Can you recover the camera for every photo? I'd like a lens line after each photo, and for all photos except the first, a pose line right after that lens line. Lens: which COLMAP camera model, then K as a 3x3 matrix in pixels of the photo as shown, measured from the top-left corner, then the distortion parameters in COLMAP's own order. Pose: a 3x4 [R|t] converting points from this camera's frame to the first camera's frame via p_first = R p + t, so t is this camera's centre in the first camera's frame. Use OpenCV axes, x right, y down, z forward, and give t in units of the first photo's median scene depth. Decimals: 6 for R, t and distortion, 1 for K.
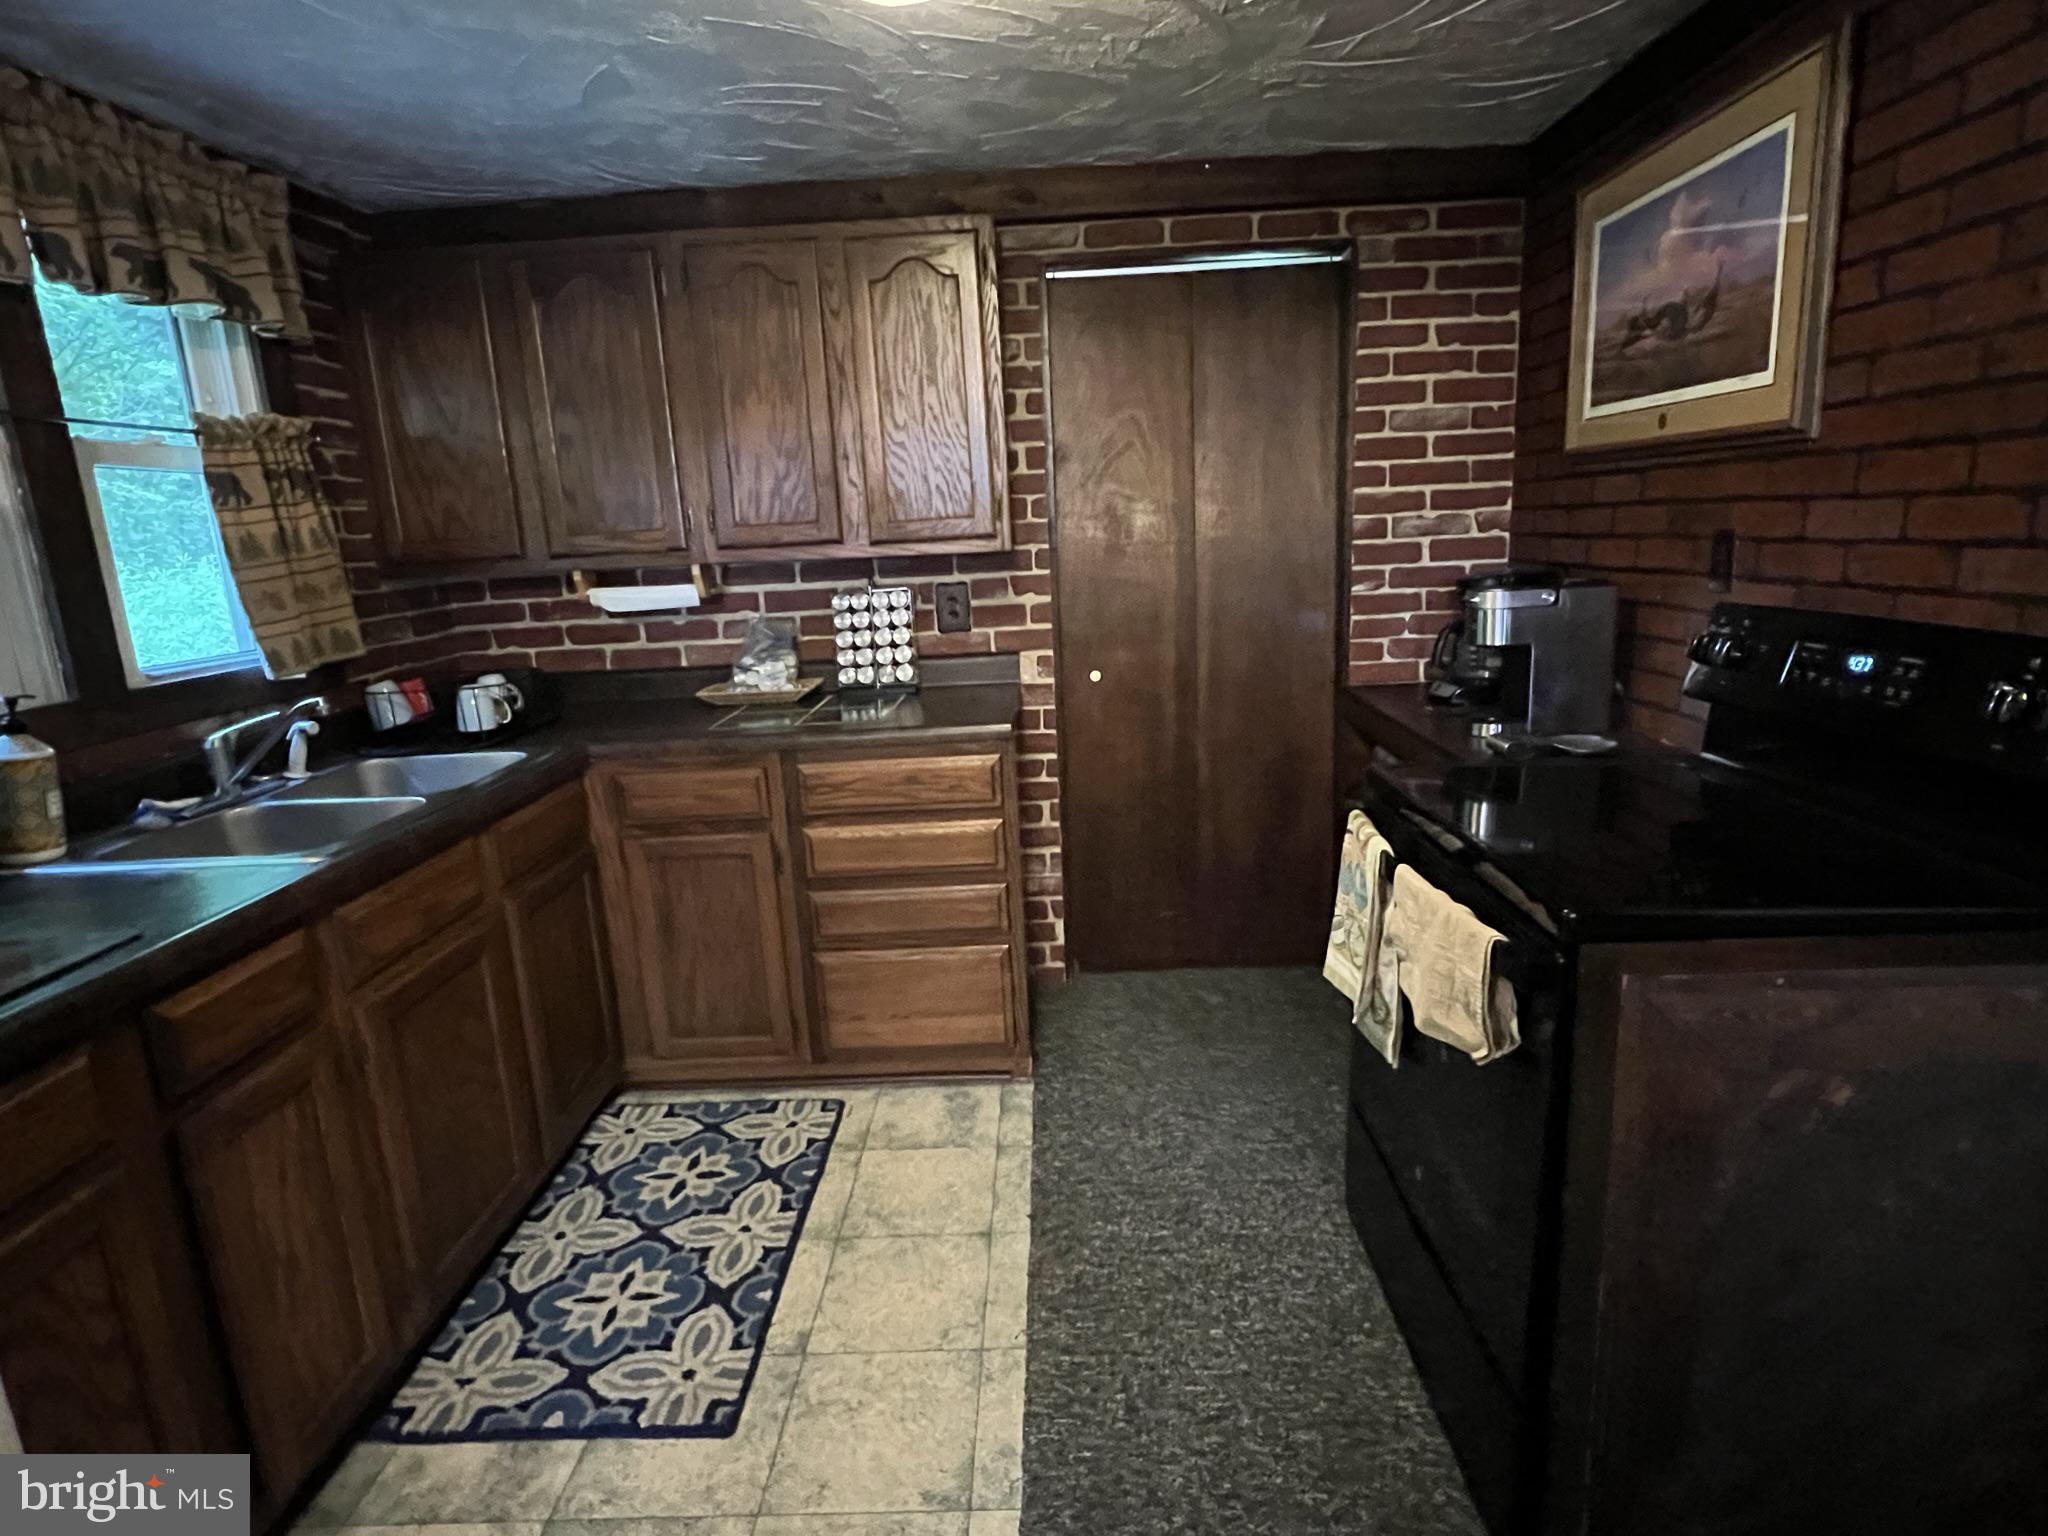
lens RADIAL K [[1068.8, 0, 1016.4], [0, 1068.8, 761.7], [0, 0, 1]] dist [0.001643, -0.001308]
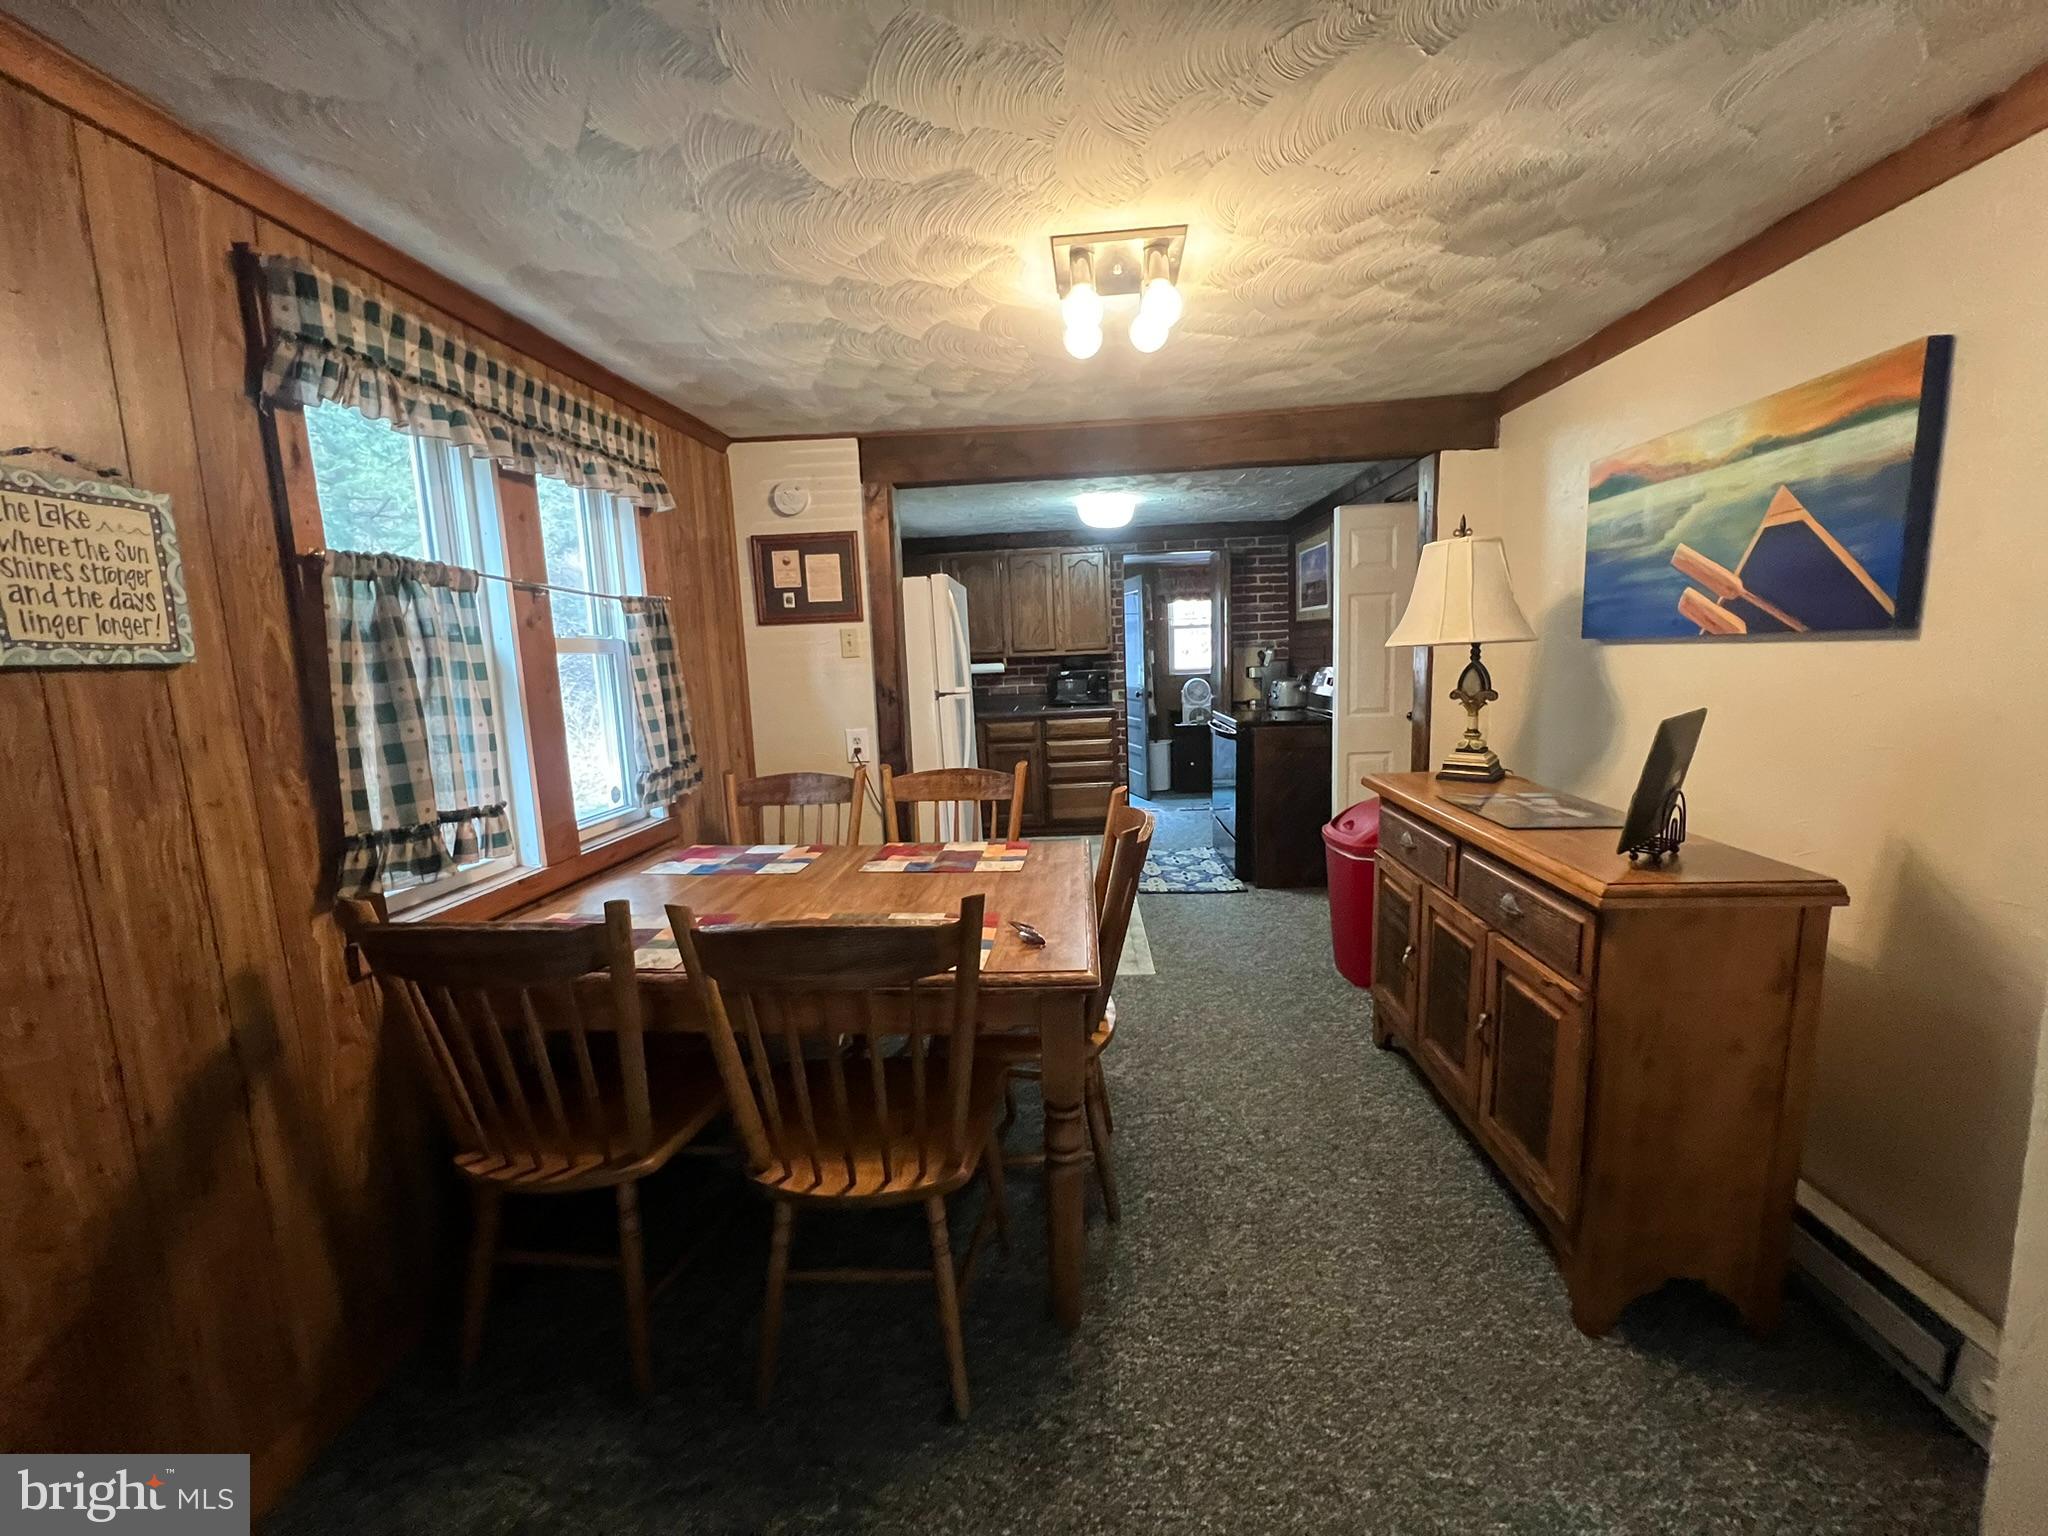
lens RADIAL K [[837.4, 0, 1029.6], [0, 837.4, 768.8], [0, 0, 1]] dist [-0.000771, 0.000182]
pose [[0.999798, 0.008338, -0.018266, -0.215064], [-0.009573, 0.997599, -0.068595, 0.317543], [0.017650, 0.068756, 0.997477, -1.441473]]
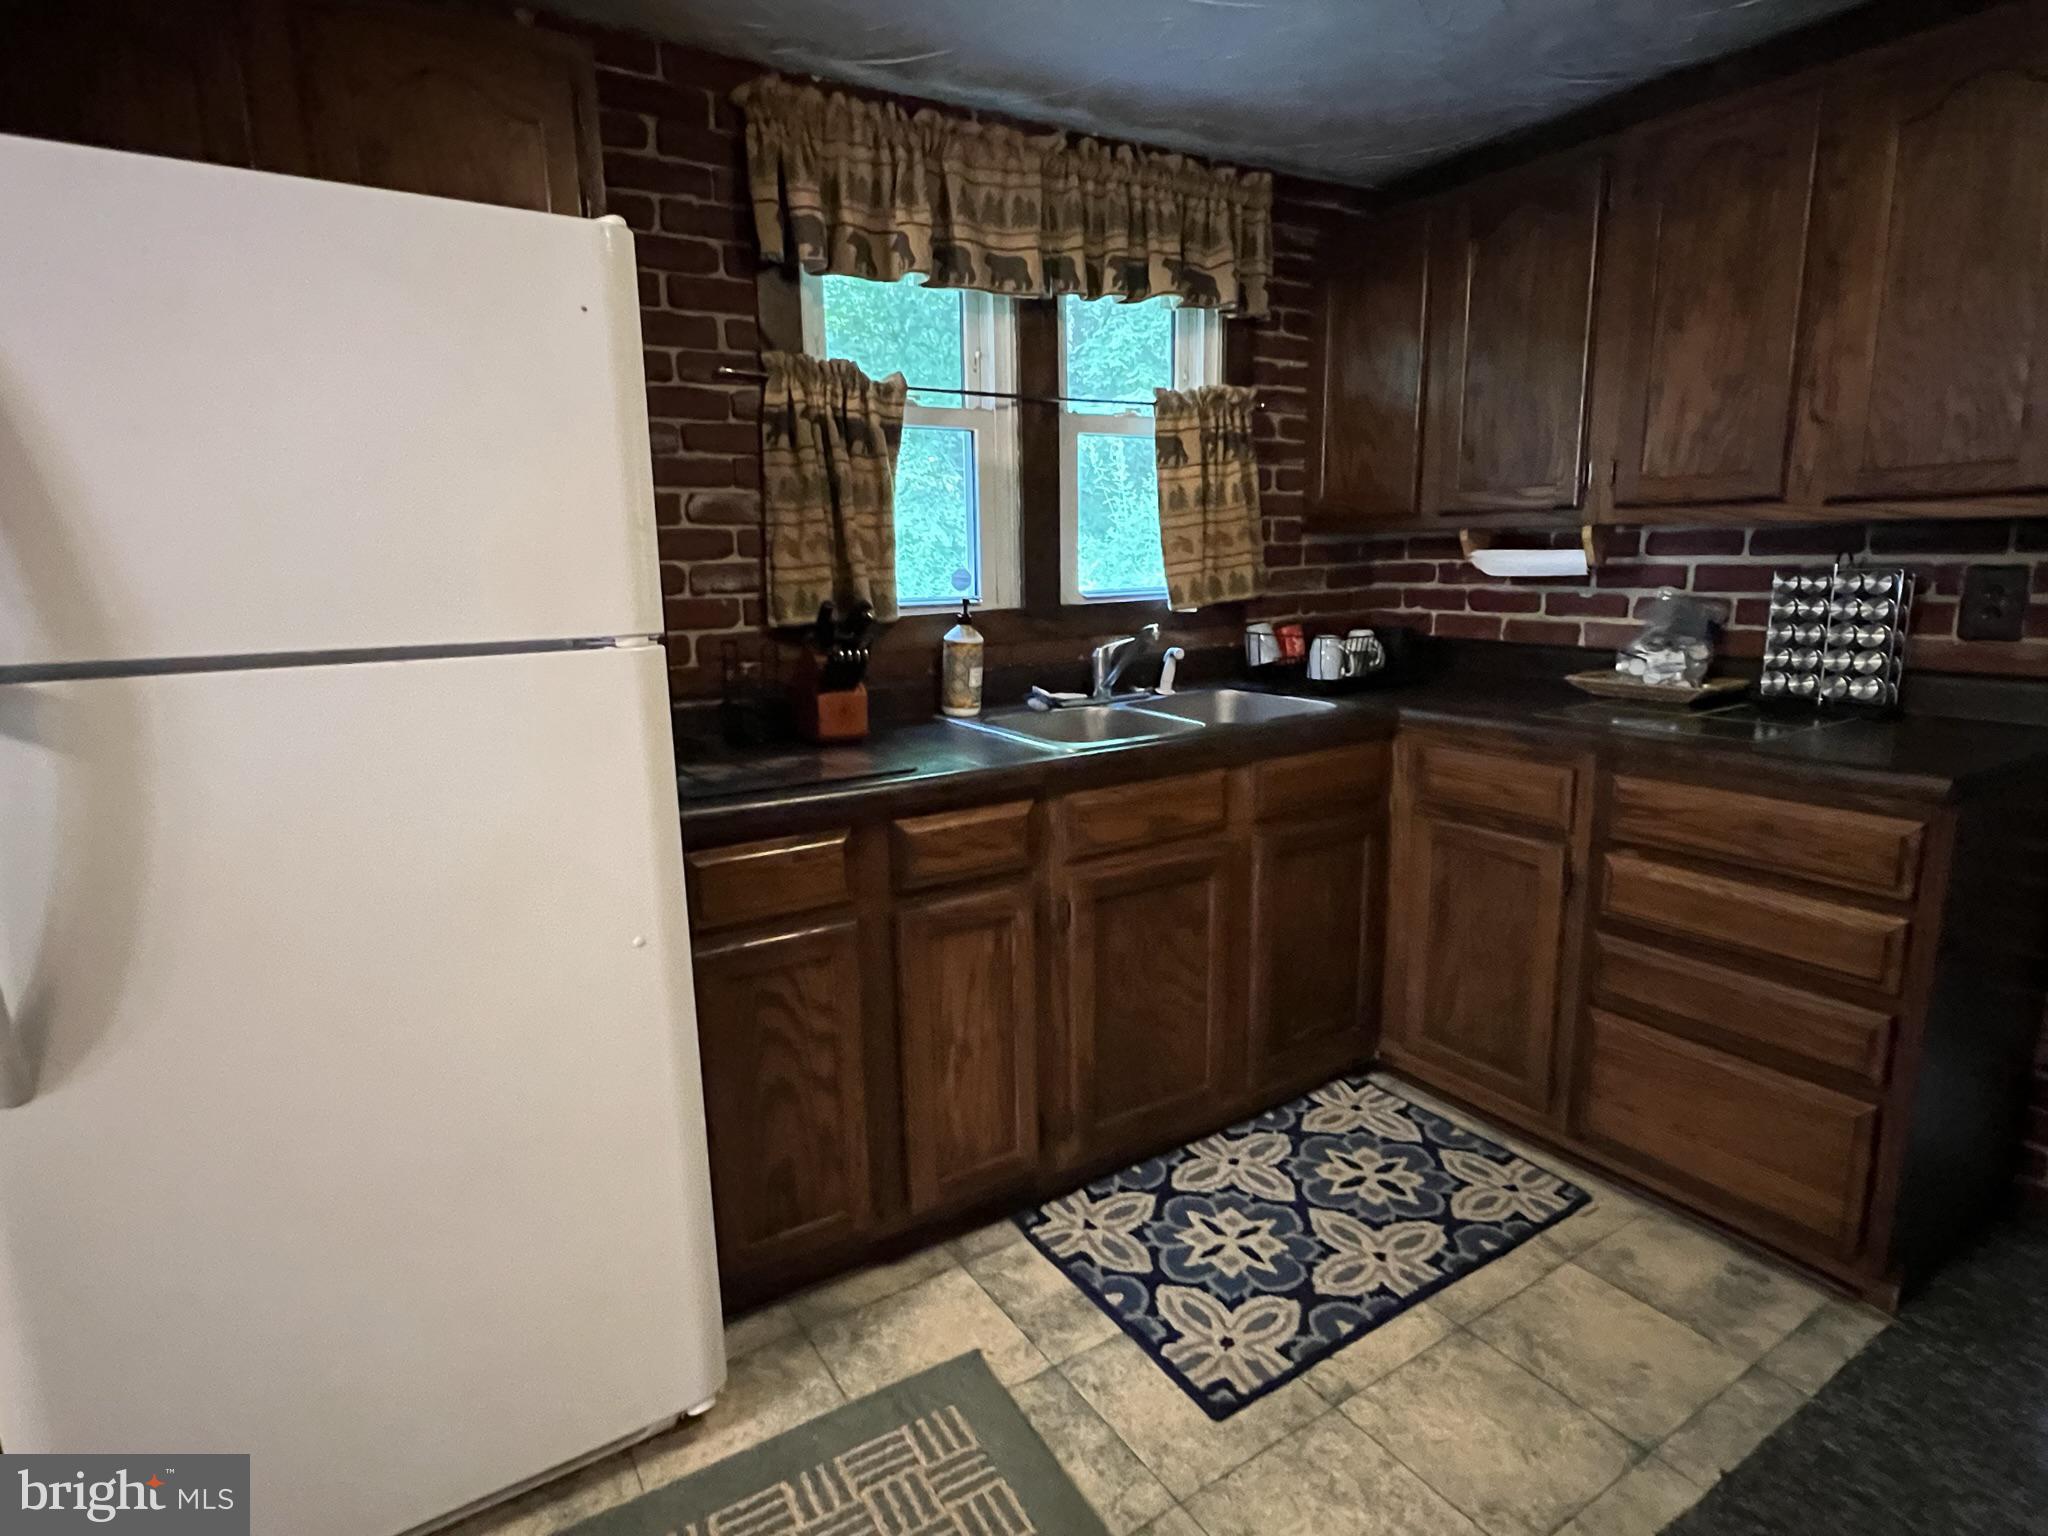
lens RADIAL K [[1068.8, 0, 1003.3], [0, 1068.8, 761.4], [0, 0, 1]] dist [0.001643, -0.001308]
pose [[0.558796, 0.201579, -0.804433, 0.189993], [-0.184583, 0.975908, 0.116329, -0.016086], [0.808502, 0.083480, 0.582542, 0.161300]]
